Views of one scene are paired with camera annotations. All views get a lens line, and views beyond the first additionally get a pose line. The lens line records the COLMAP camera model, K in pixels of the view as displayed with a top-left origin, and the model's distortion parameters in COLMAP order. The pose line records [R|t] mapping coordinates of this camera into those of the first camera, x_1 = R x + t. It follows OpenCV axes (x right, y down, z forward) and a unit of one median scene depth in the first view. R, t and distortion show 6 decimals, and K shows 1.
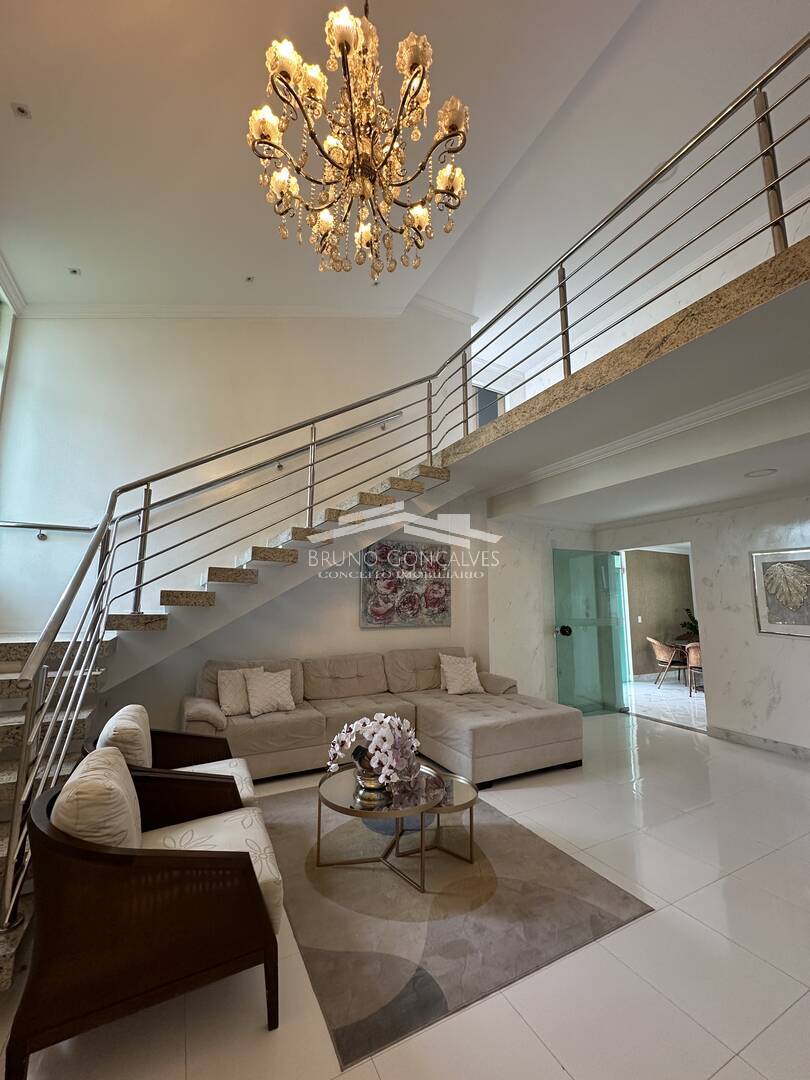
lens RADIAL K [[429.9, 0, 403.3], [0, 429.9, 538.8], [0, 0, 1]] dist [-0.002842, 0.000981]
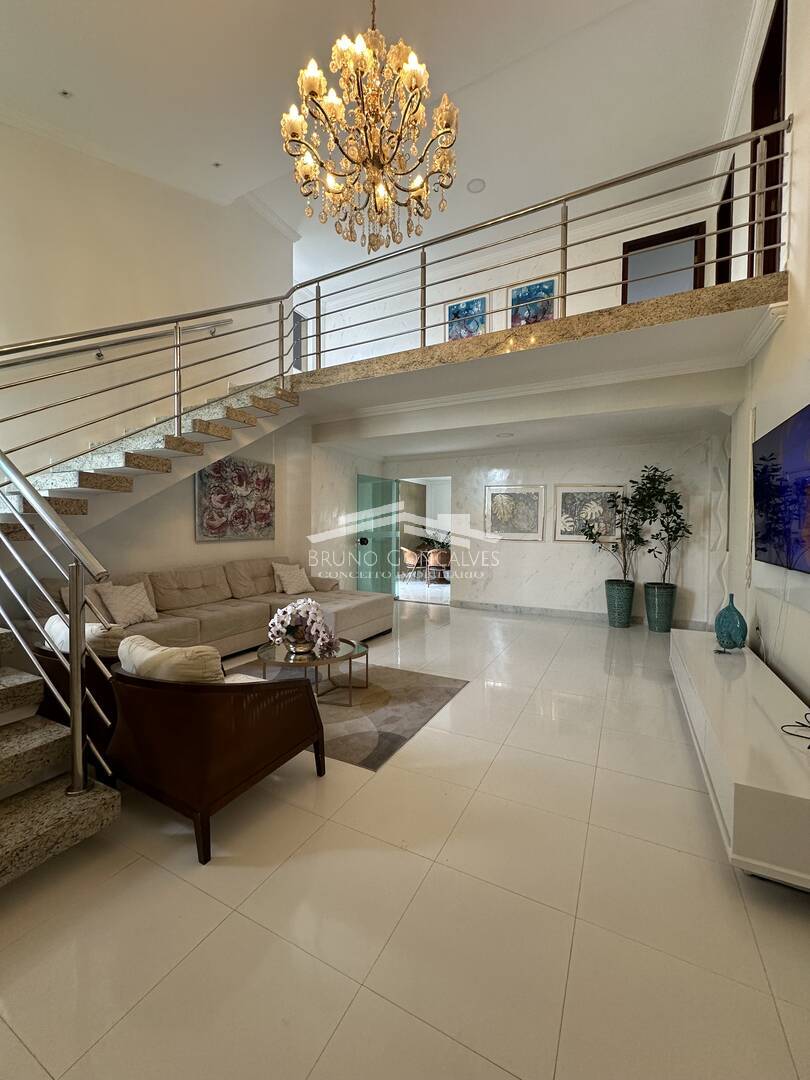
lens RADIAL K [[429.9, 0, 404.3], [0, 429.9, 537.1], [0, 0, 1]] dist [-0.002842, 0.000981]
pose [[0.820496, -0.015308, 0.571448, -0.310516], [-0.085540, 0.985099, 0.149209, 0.007135], [-0.565217, -0.171306, 0.806960, -0.095120]]
